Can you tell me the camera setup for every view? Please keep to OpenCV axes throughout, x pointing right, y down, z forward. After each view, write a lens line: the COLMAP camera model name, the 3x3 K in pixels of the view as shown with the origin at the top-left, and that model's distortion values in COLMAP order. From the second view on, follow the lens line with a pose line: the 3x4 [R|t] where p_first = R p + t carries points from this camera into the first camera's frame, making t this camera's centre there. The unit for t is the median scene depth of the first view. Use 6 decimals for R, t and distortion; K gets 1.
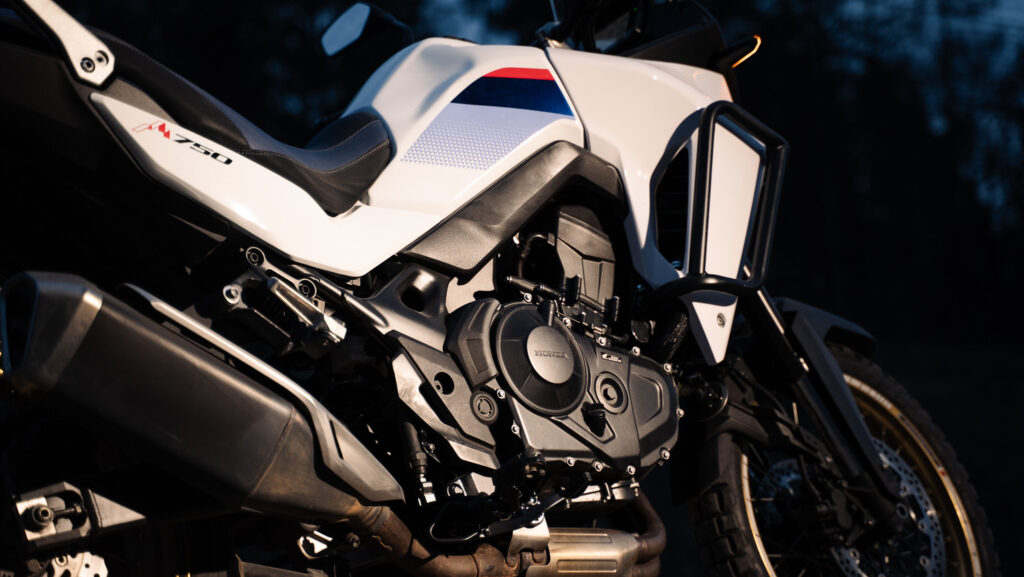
lens RADIAL K [[2143.3, 0, 552.9], [0, 2143.3, 326.9], [0, 0, 1]] dist [0.287251, 0.092308]
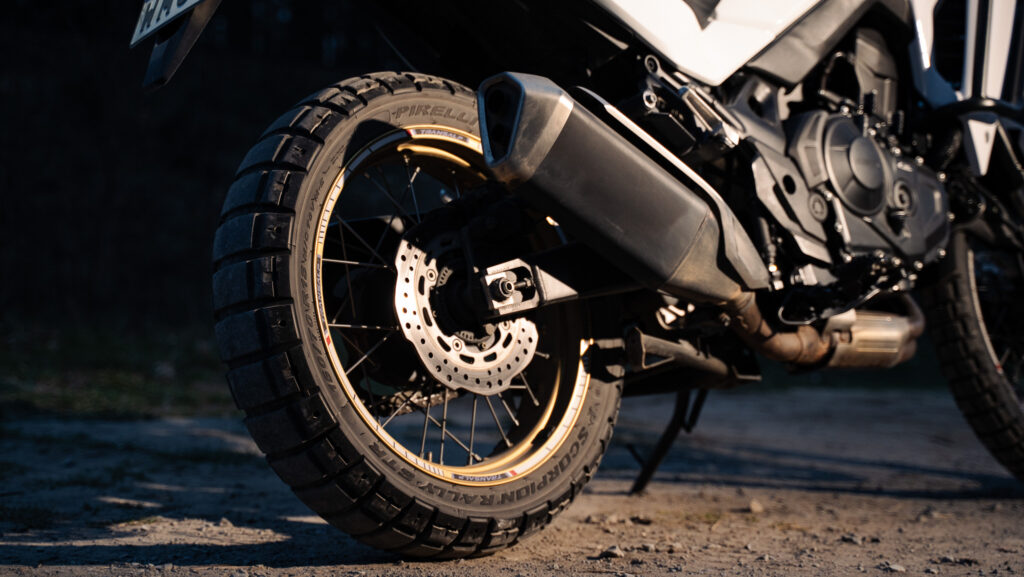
lens RADIAL K [[1605.8, 0, 512.0], [0, 1605.8, 288.5], [0, 0, 1]] dist [0.181504, 0.083608]
pose [[0.997597, 0.066542, 0.019322, -0.194503], [-0.068410, 0.990161, 0.122067, -0.012889], [-0.011010, -0.123096, 0.992334, 0.129325]]
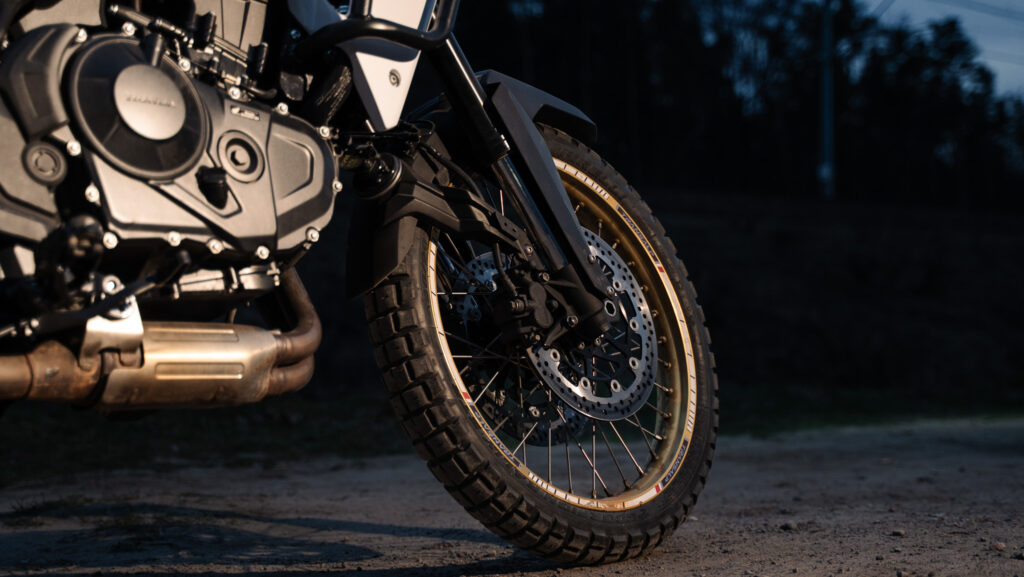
lens RADIAL K [[1534.3, 0, 512.0], [0, 1534.3, 288.5], [0, 0, 1]] dist [0.149567, 0.003224]
pose [[0.998394, 0.019080, 0.053337, 0.097324], [-0.022877, 0.997177, 0.071515, 0.036000], [-0.051822, -0.072620, 0.996012, 0.411191]]
